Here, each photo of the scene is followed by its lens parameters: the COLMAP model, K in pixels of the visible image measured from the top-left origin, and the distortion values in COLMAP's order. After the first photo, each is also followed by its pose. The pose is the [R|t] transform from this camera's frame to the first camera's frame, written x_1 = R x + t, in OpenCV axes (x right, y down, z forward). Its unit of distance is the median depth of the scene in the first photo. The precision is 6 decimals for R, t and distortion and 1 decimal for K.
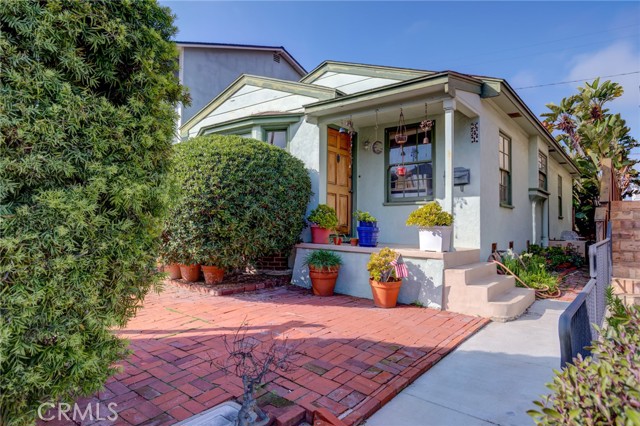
lens RADIAL K [[387.6, 0, 331.3], [0, 387.6, 216.4], [0, 0, 1]] dist [-0.001715, -0.000323]
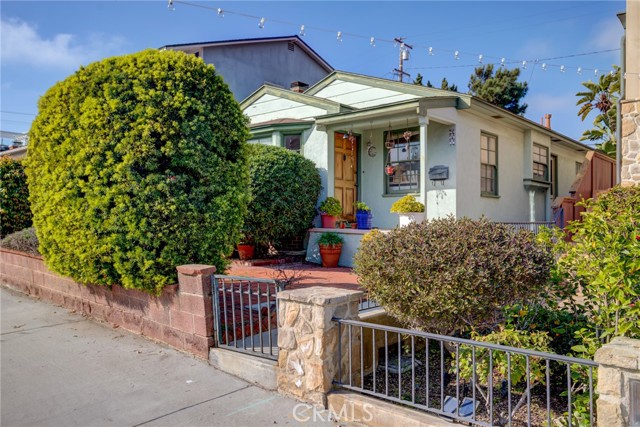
lens RADIAL K [[513.4, 0, 320.7], [0, 513.4, 215.0], [0, 0, 1]] dist [0.006326, -0.000708]
pose [[0.996559, -0.008299, -0.082466, 0.082207], [0.009478, 0.999858, 0.013914, 0.004398], [0.082339, -0.014648, 0.996497, -0.643686]]
